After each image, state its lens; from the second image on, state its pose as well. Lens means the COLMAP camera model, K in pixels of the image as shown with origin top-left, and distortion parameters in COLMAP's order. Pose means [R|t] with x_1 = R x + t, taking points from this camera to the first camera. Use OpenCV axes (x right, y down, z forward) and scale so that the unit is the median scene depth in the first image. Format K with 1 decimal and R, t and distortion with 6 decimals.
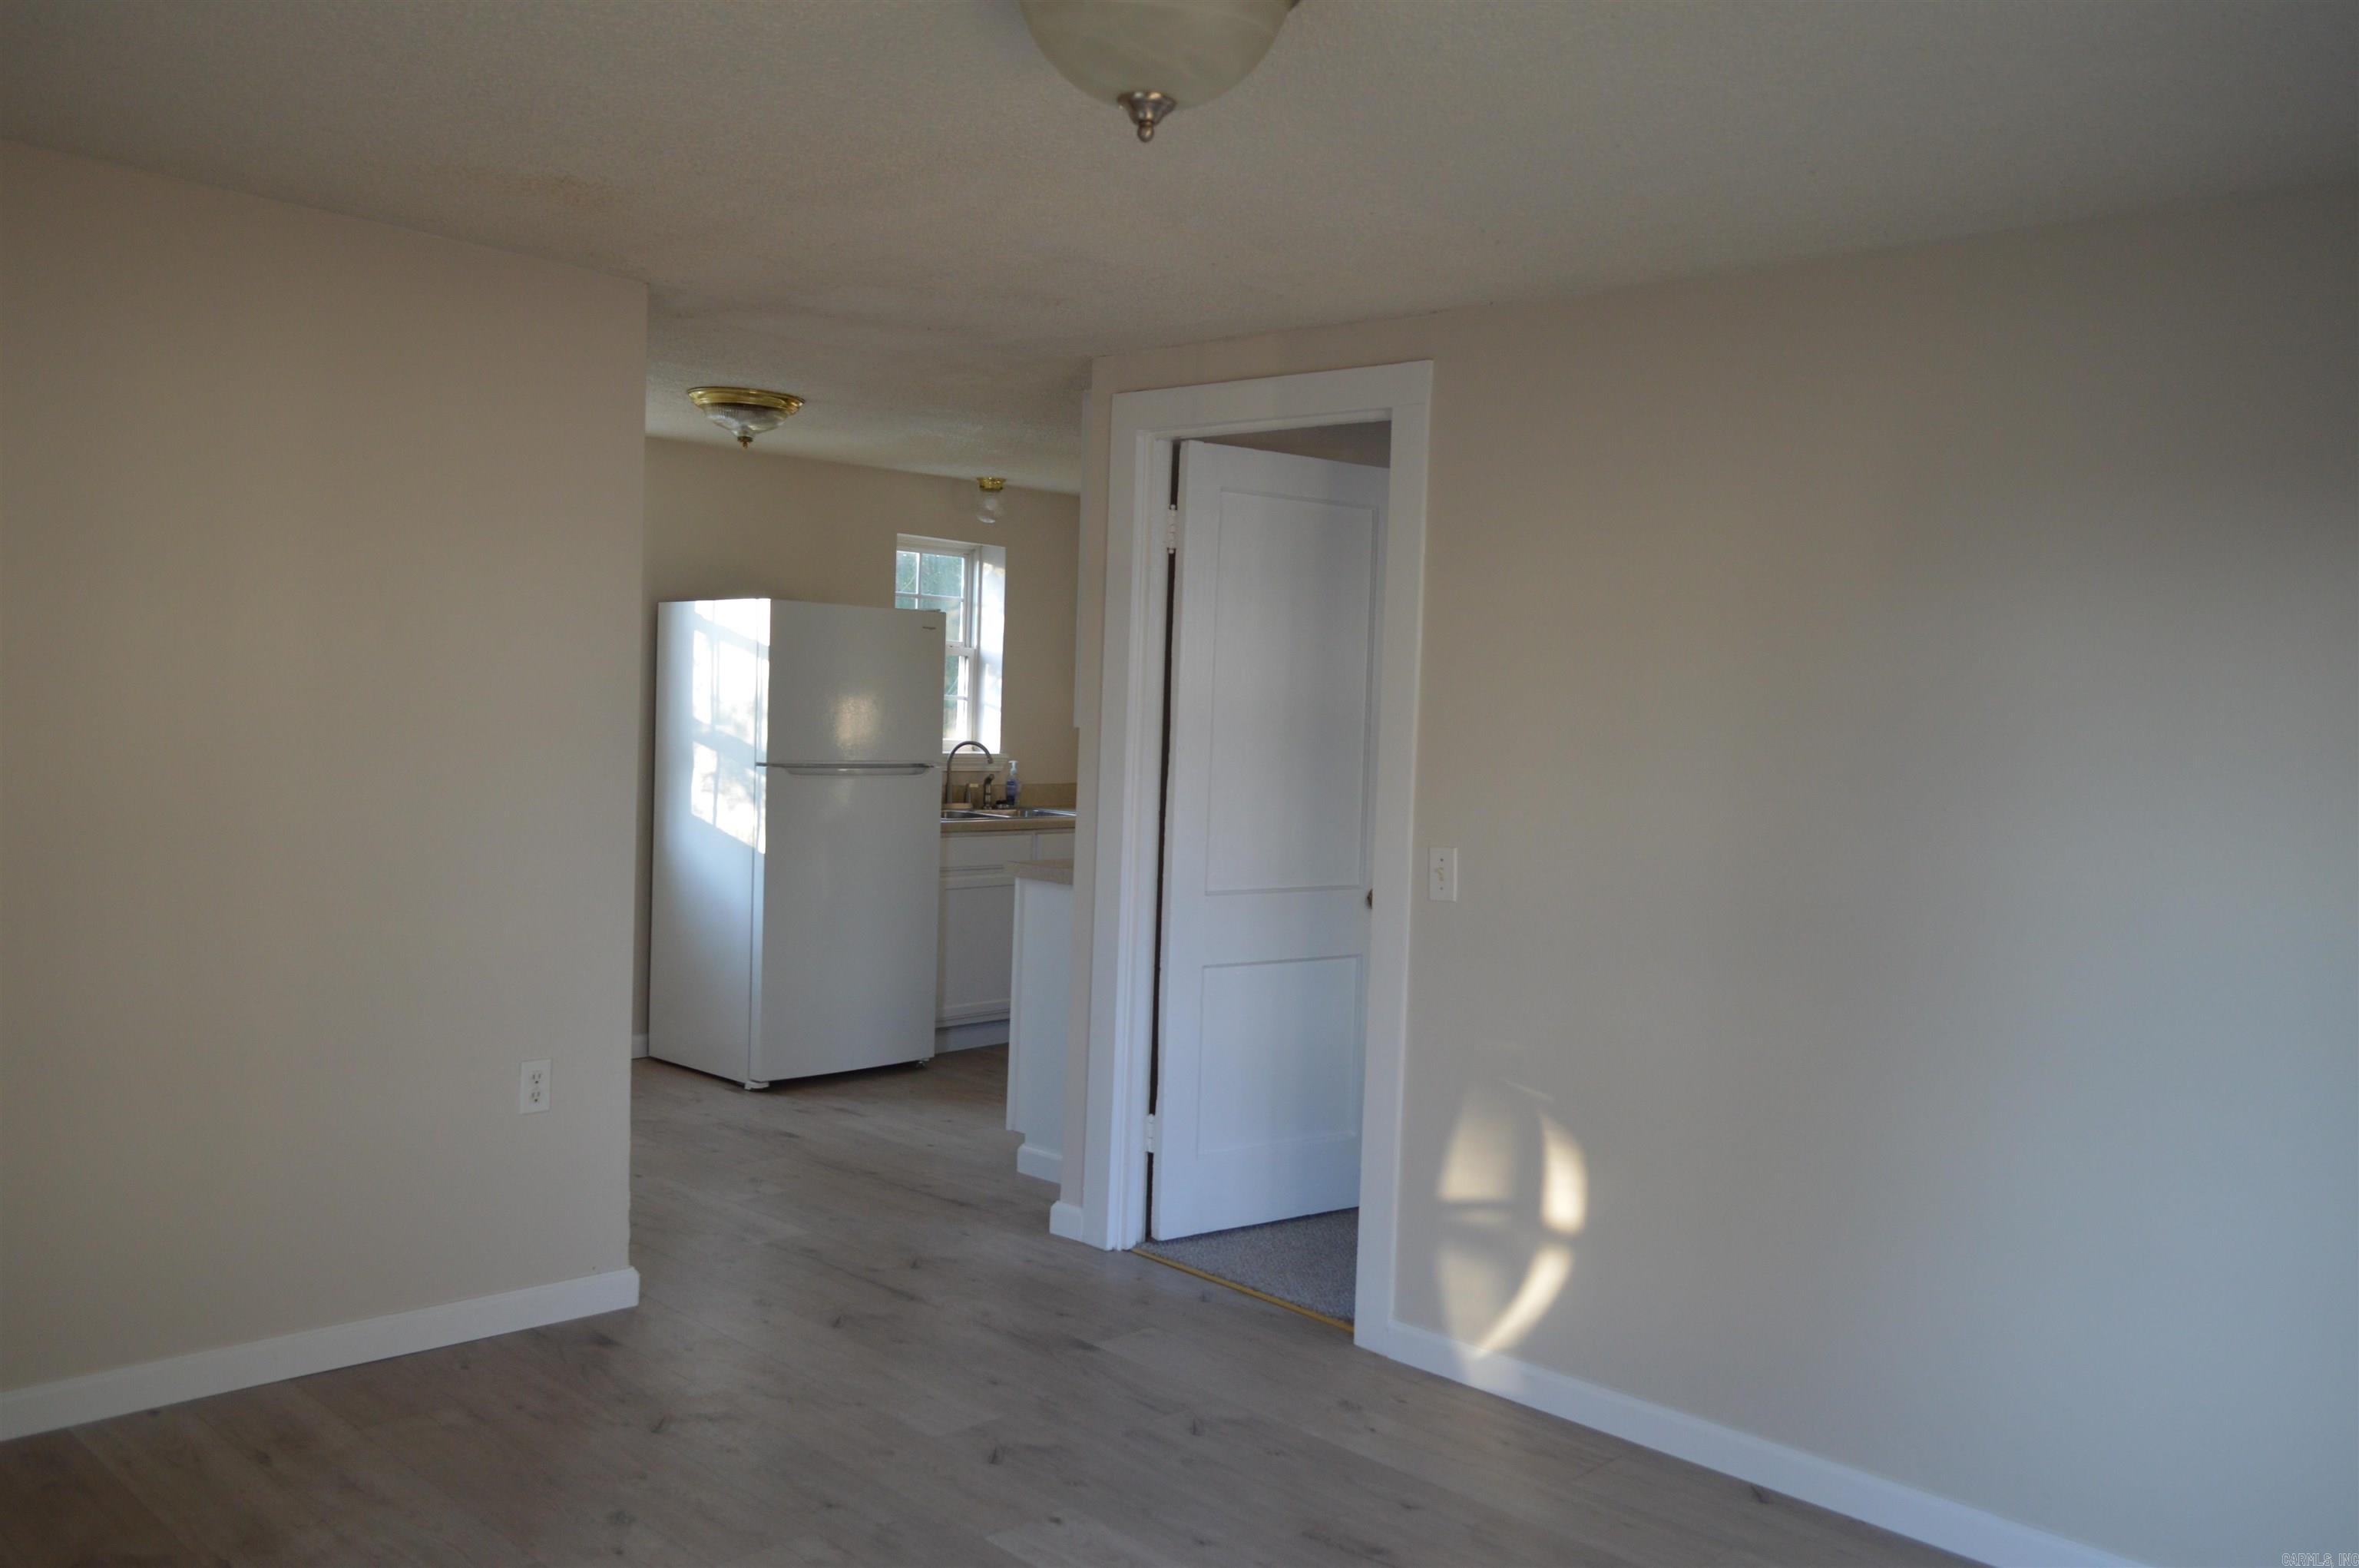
lens RADIAL K [[1883.8, 0, 1176.6], [0, 1883.8, 777.6], [0, 0, 1]] dist [-0.003134, -0.005239]
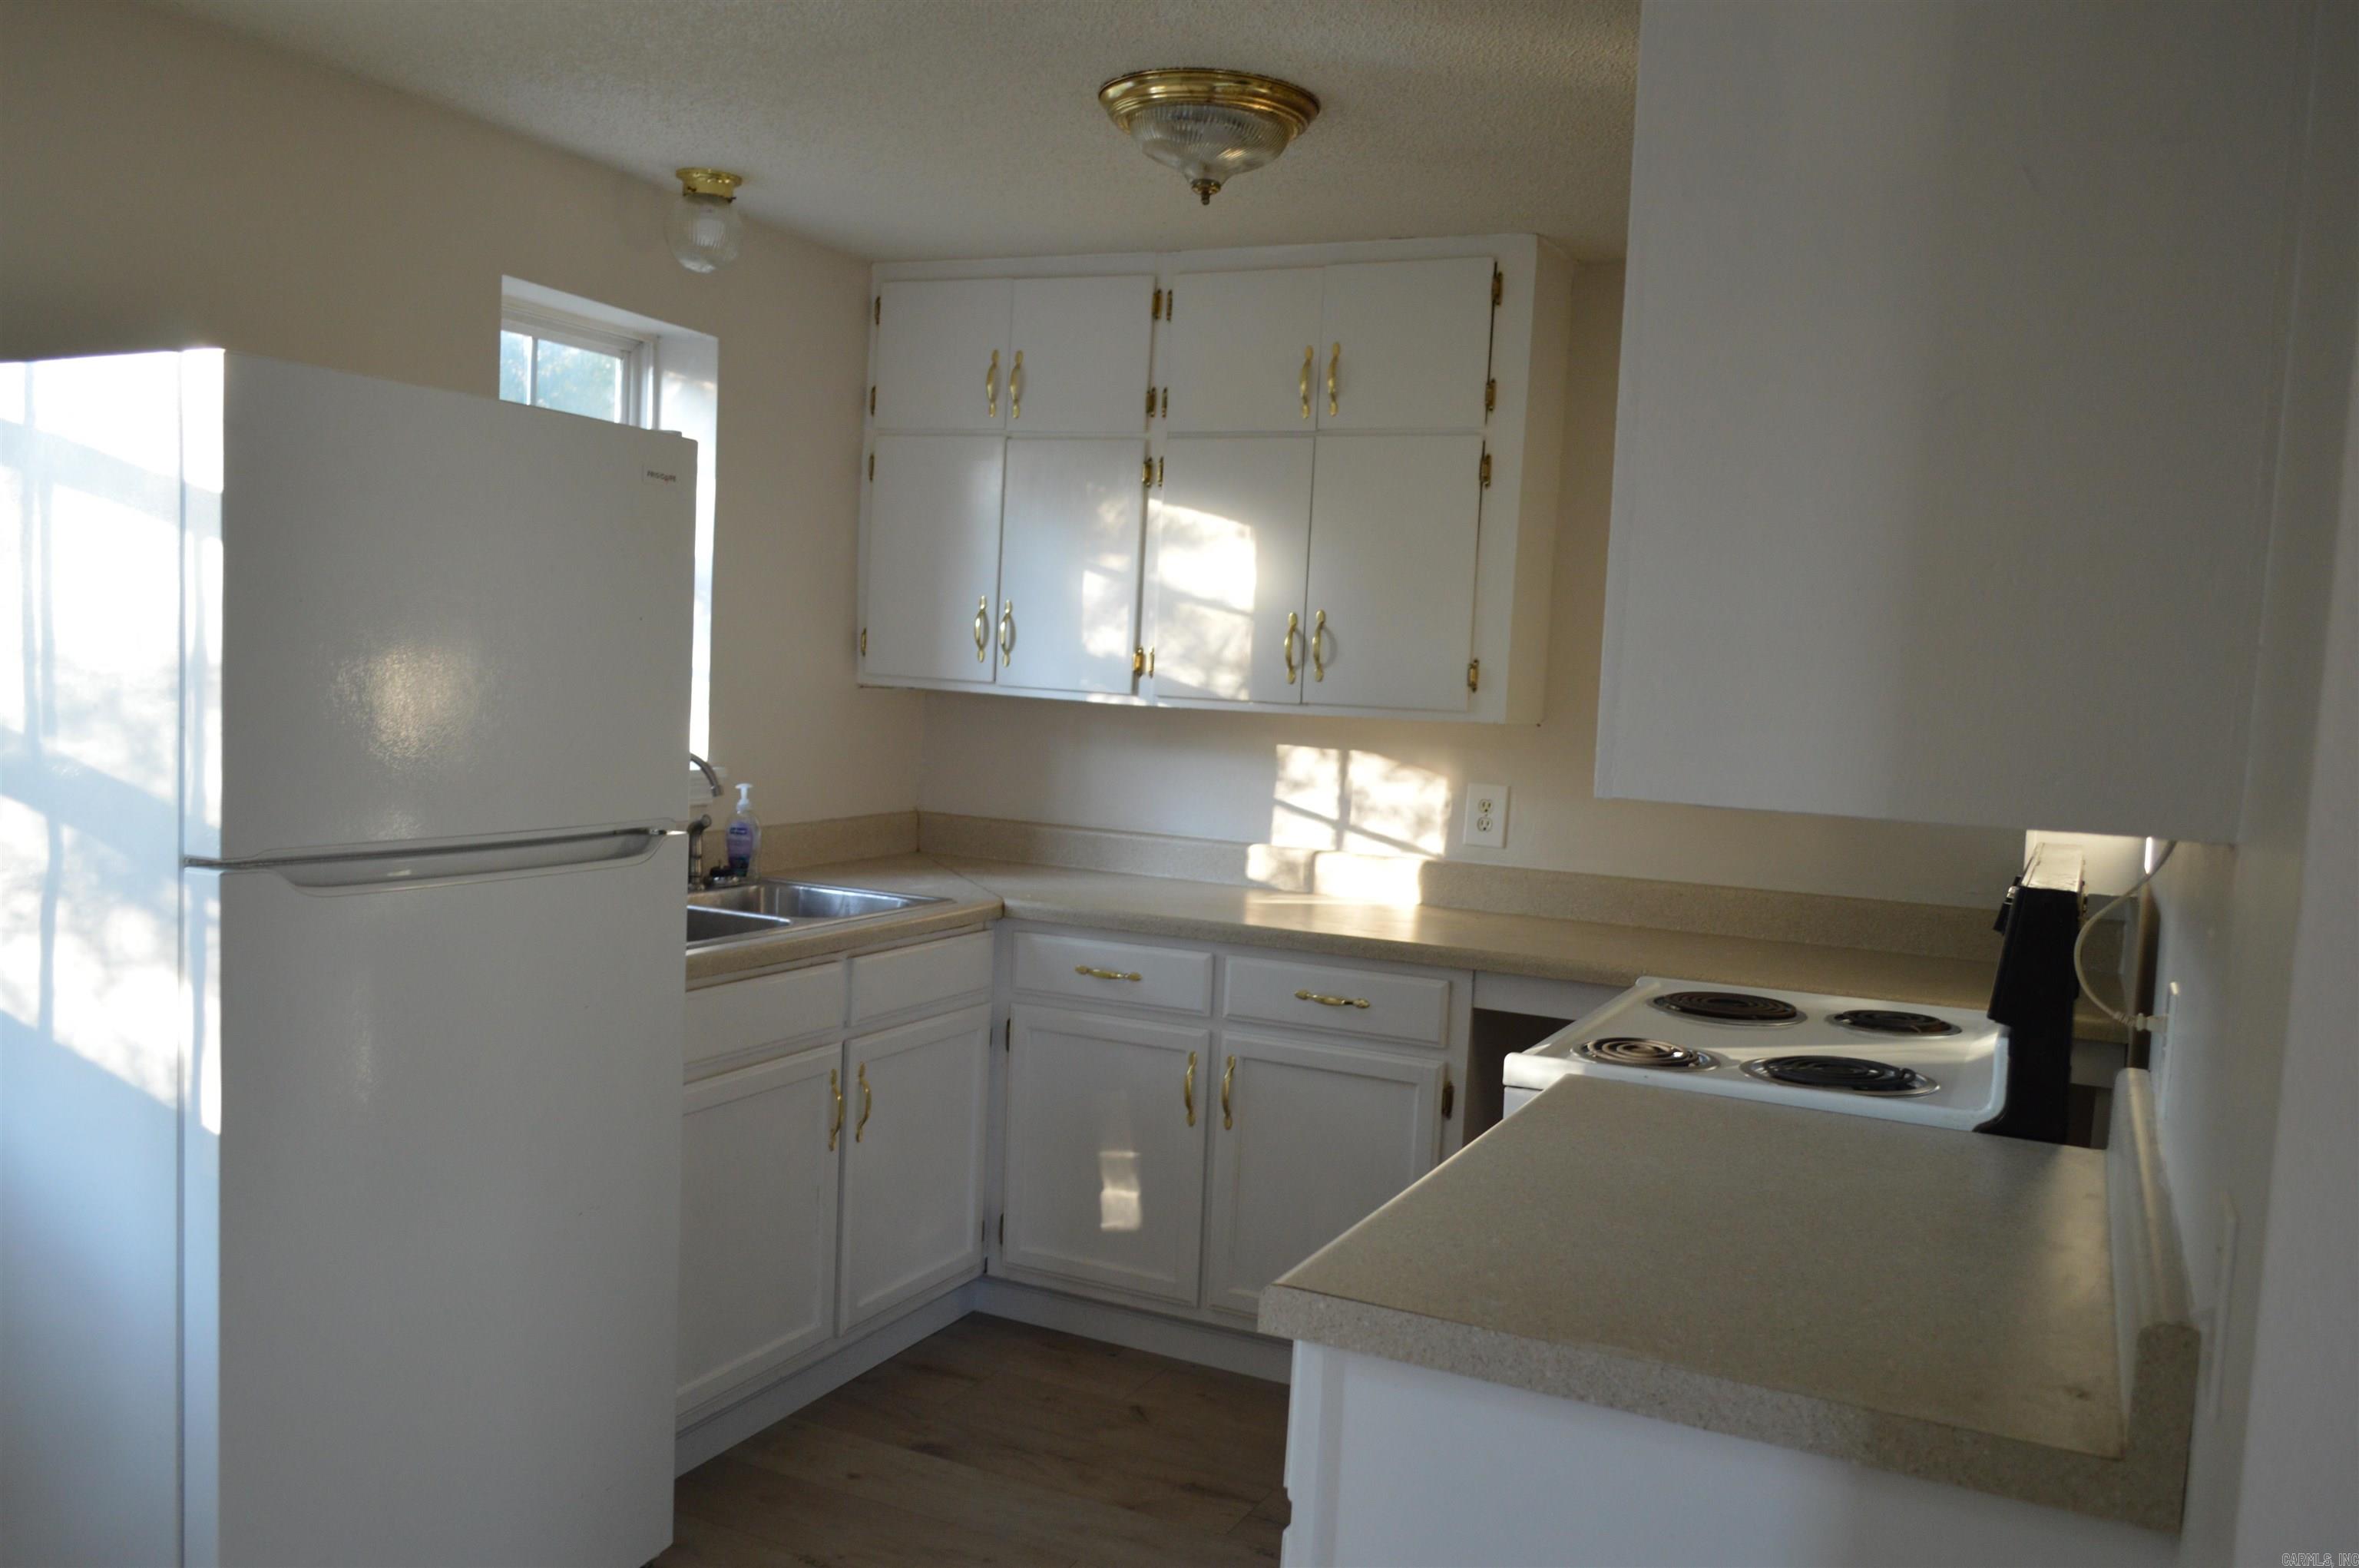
lens RADIAL K [[1879.3, 0, 1179.5], [0, 1879.3, 784.0], [0, 0, 1]] dist [-0.008852, -0.003465]
pose [[0.954520, -0.015805, 0.297727, -0.150214], [0.006776, 0.999486, 0.031335, -0.028470], [-0.298070, -0.027893, 0.954137, 0.618930]]
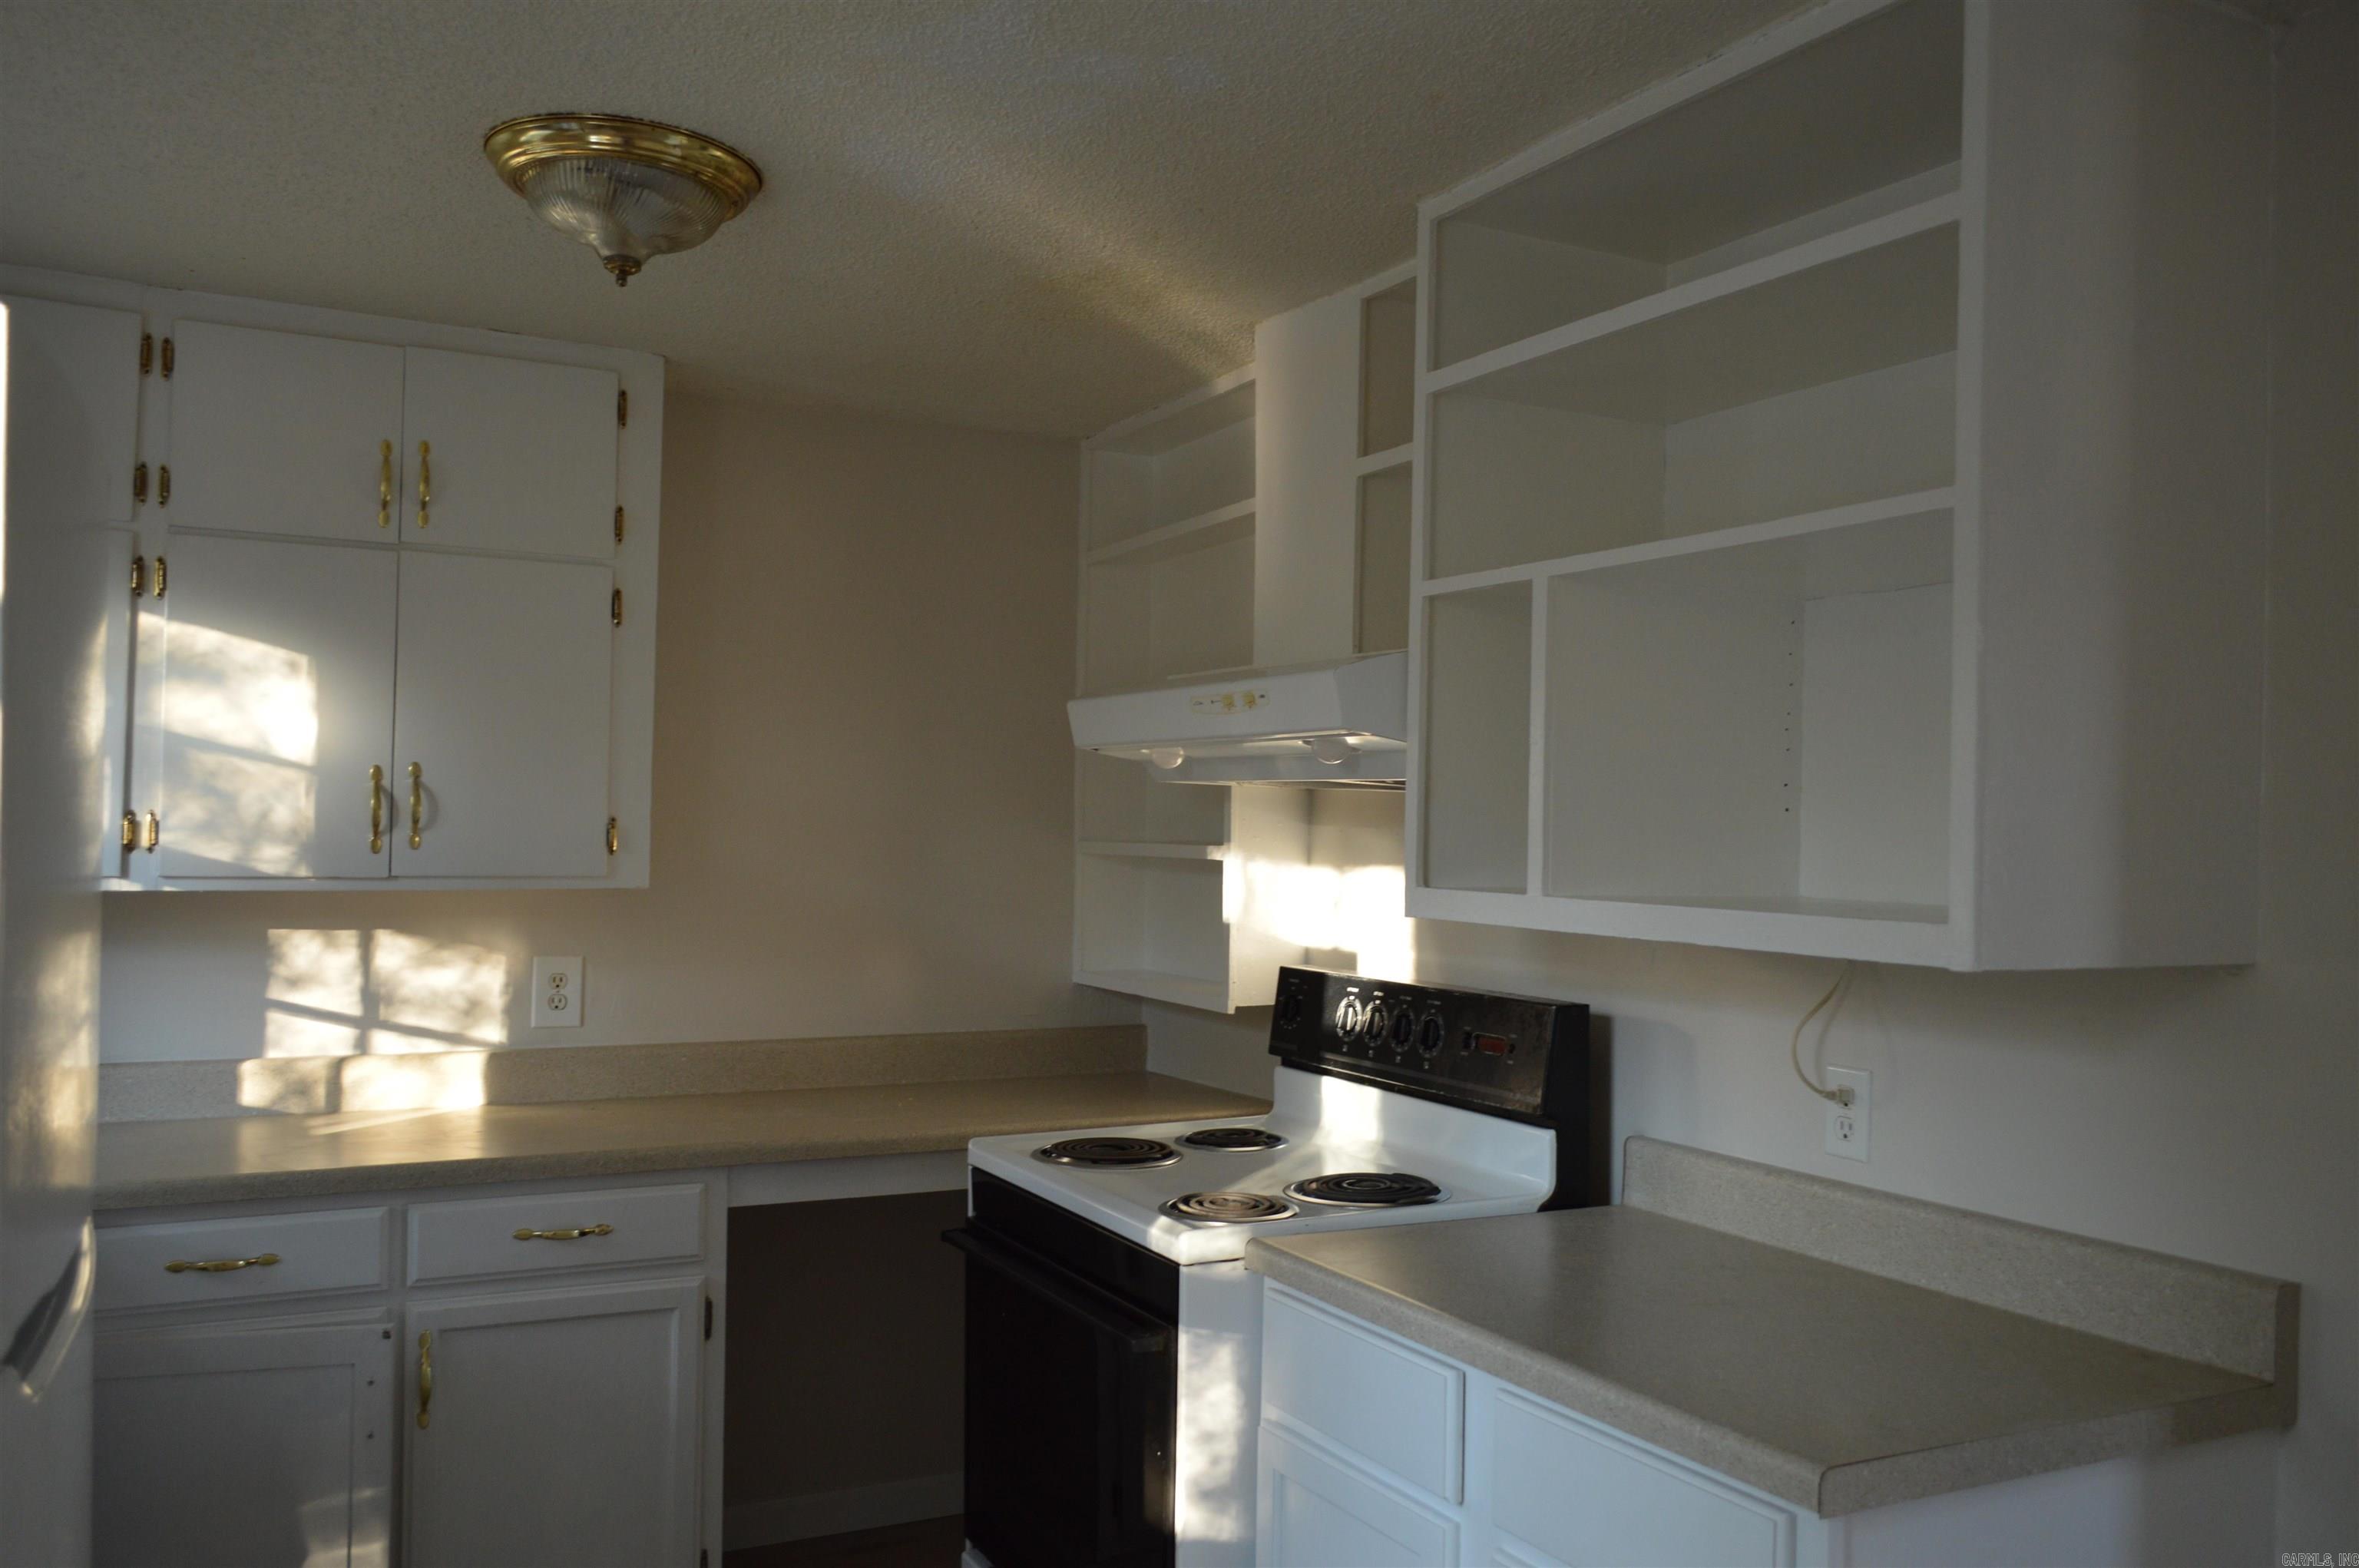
lens RADIAL K [[1864.3, 0, 1181.5], [0, 1864.3, 802.9], [0, 0, 1]] dist [-0.005147, 0.000330]
pose [[0.329885, -0.022523, 0.943752, -0.293279], [0.042238, 0.999066, 0.009078, -0.046773], [-0.943076, 0.036868, 0.330528, 0.796209]]
